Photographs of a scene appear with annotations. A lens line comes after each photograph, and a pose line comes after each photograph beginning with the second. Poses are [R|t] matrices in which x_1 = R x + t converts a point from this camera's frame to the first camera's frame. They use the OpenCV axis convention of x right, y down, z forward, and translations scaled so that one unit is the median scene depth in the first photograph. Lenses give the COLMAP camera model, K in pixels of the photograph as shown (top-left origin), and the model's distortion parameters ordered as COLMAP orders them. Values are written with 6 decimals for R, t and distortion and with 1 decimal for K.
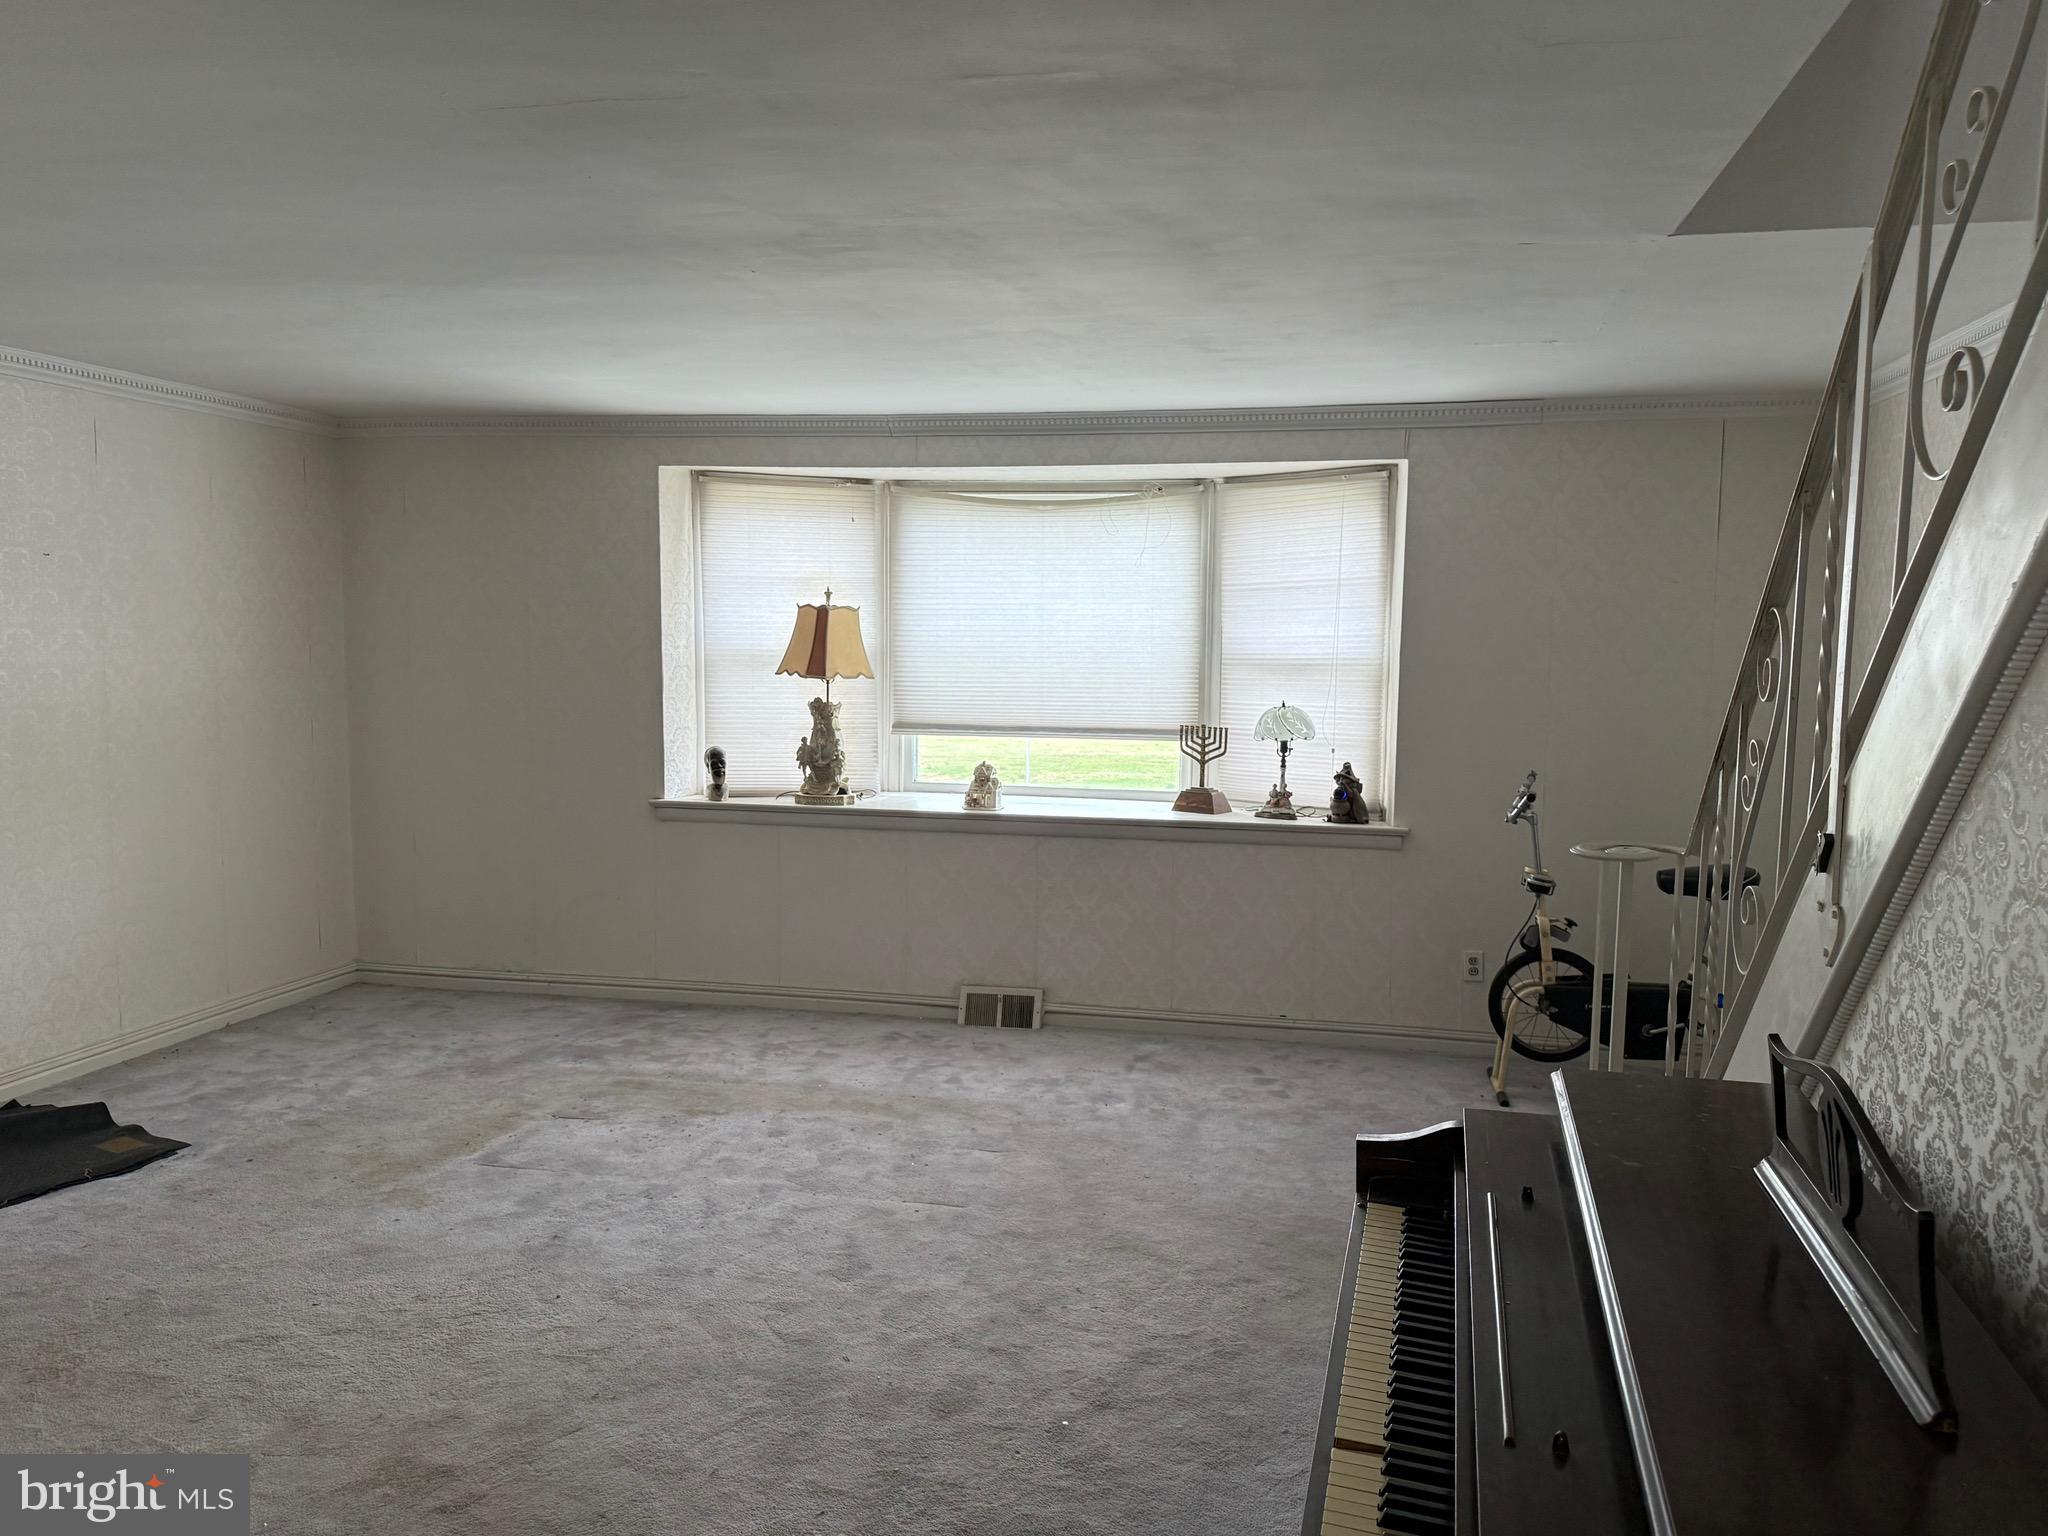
lens RADIAL K [[1562.6, 0, 1024.0], [0, 1562.6, 768.0], [0, 0, 1]] dist [0.121418, -0.185981]
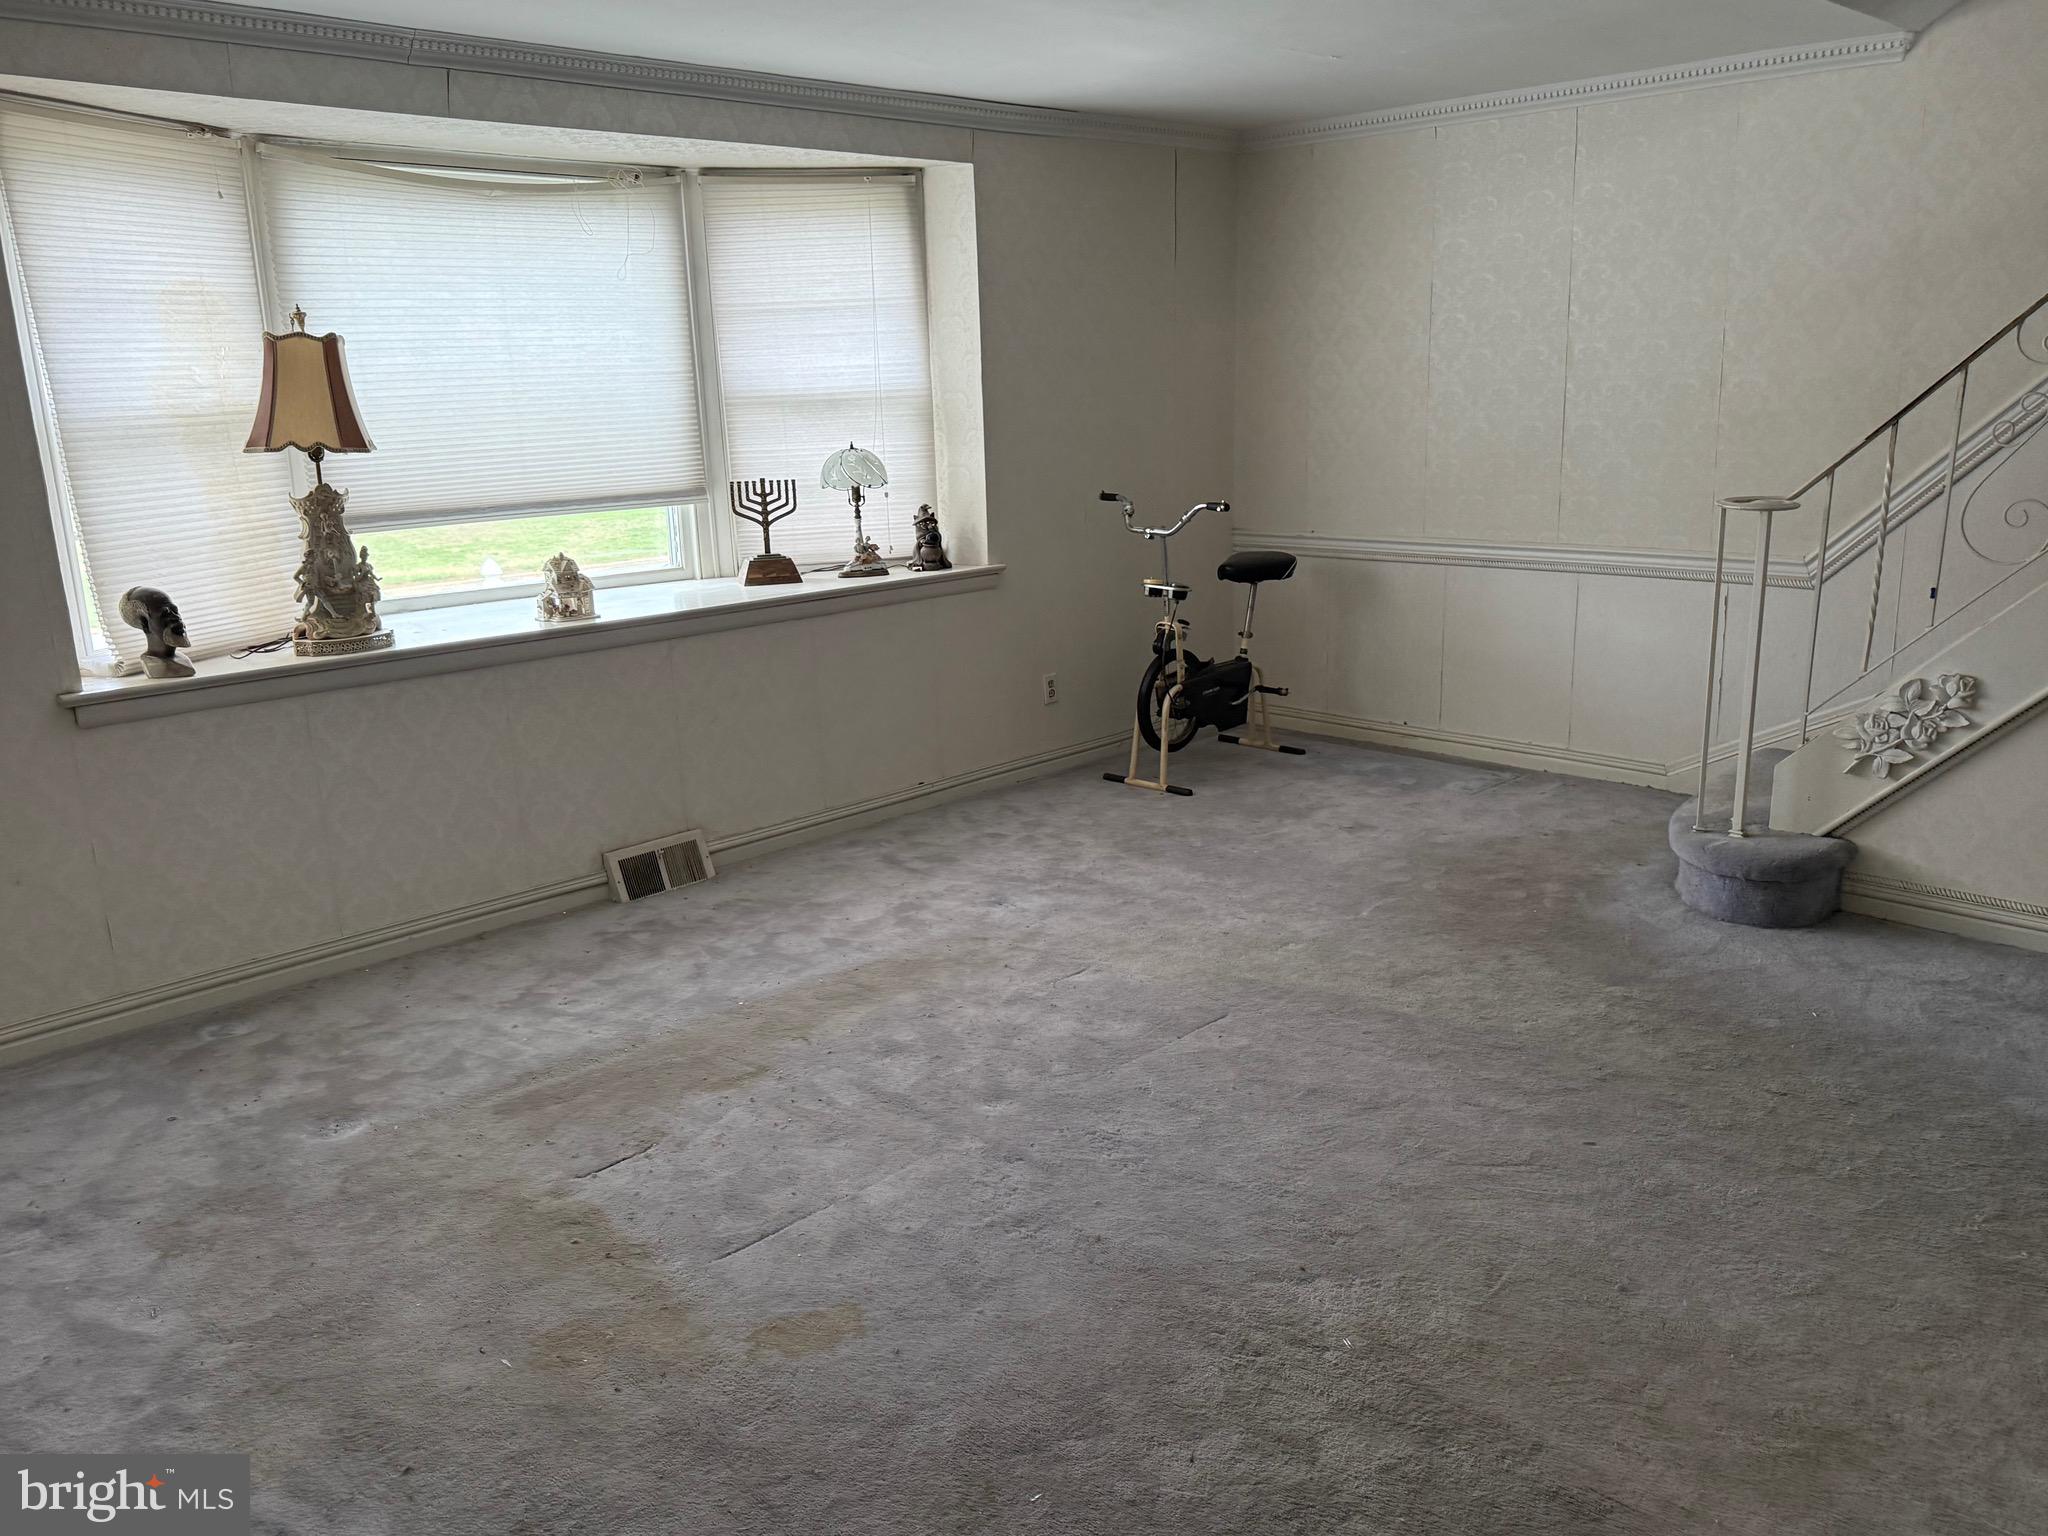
lens RADIAL K [[1562.6, 0, 1024.0], [0, 1562.6, 768.0], [0, 0, 1]] dist [0.121418, -0.185981]
pose [[0.547099, -0.232465, 0.804141, -0.533135], [0.108612, 0.972257, 0.207171, -0.036814], [-0.829991, -0.026004, 0.557170, 0.413501]]
